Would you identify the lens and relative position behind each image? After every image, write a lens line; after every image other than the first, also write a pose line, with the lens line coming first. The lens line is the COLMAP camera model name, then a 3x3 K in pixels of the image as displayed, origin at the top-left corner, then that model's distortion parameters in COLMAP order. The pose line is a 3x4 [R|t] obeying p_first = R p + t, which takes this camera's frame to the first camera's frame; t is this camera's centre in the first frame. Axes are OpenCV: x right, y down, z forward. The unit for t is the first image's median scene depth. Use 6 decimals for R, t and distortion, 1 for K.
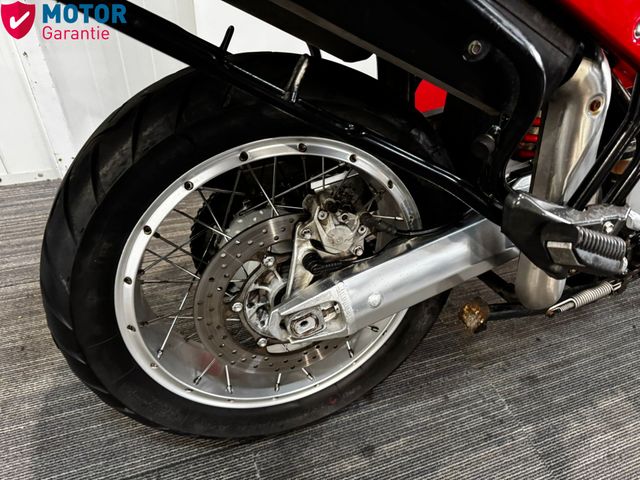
lens RADIAL K [[455.5, 0, 323.3], [0, 455.5, 243.0], [0, 0, 1]] dist [0.027486, -0.036557]
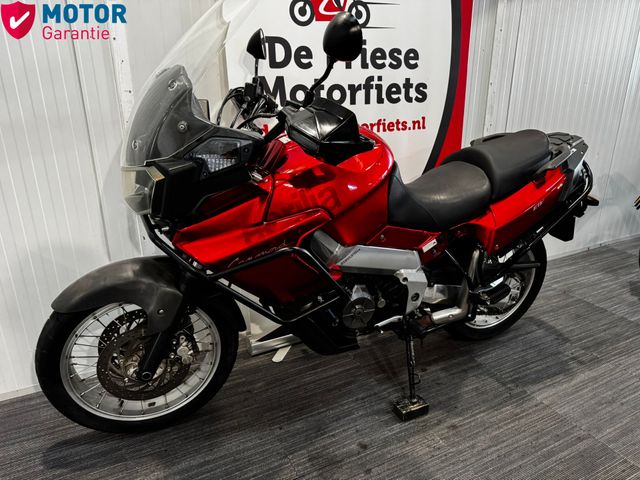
lens RADIAL K [[455.5, 0, 321.0], [0, 455.5, 243.1], [0, 0, 1]] dist [0.027486, -0.036557]
pose [[0.989118, -0.125656, 0.076526, -0.147821], [0.145649, 0.909795, -0.388664, 0.384707], [-0.020785, 0.395580, 0.918196, -1.324619]]
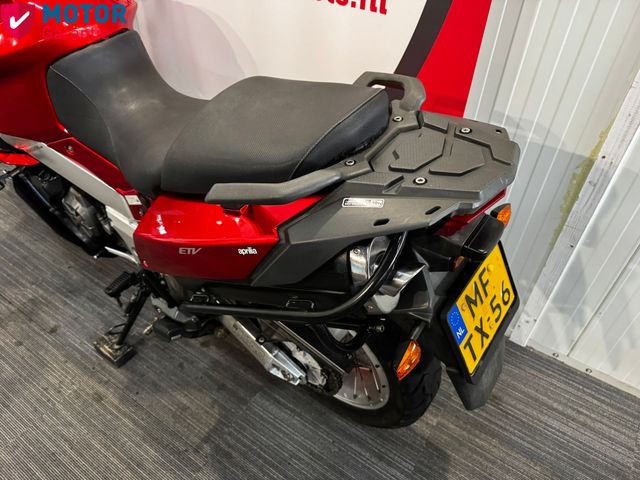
lens RADIAL K [[455.5, 0, 315.3], [0, 455.5, 237.7], [0, 0, 1]] dist [0.027486, -0.036557]
pose [[0.576350, 0.480343, -0.661129, 2.310634], [-0.528592, 0.836110, 0.146667, -1.049124], [0.623227, 0.264936, 0.735797, 0.313631]]
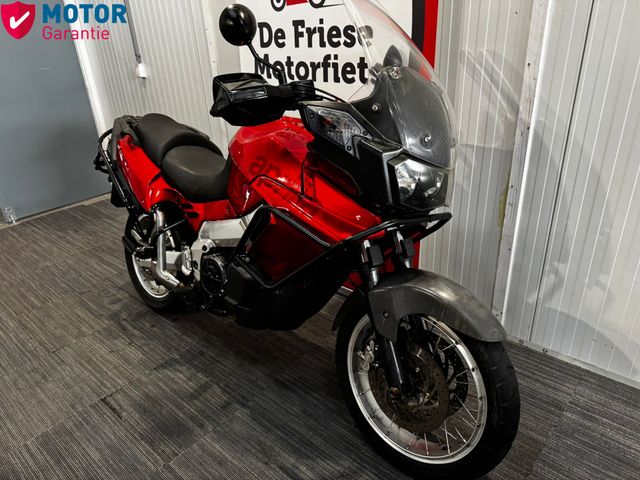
lens RADIAL K [[455.5, 0, 322.4], [0, 455.5, 243.4], [0, 0, 1]] dist [0.027486, -0.036557]
pose [[0.470464, 0.281361, -0.836361, 3.578351], [-0.537132, 0.843297, -0.018449, -0.629915], [0.700110, 0.457916, 0.547868, -0.084547]]
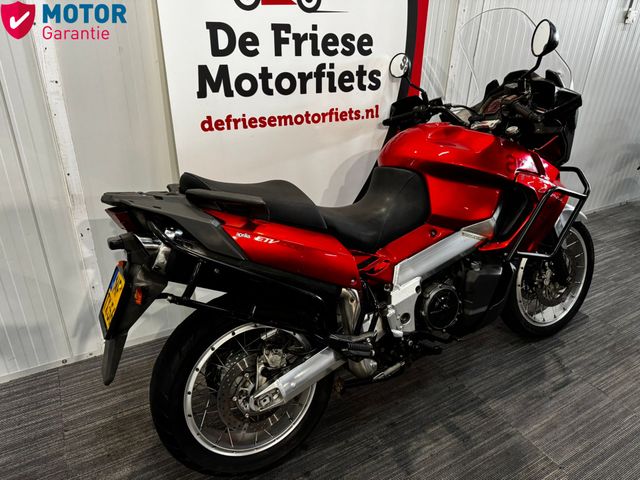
lens RADIAL K [[455.5, 0, 322.7], [0, 455.5, 235.3], [0, 0, 1]] dist [0.027486, -0.036557]
pose [[0.983193, -0.124891, 0.133170, 0.040215], [0.158594, 0.945590, -0.284089, 0.082266], [-0.090444, 0.300435, 0.949505, -1.400009]]
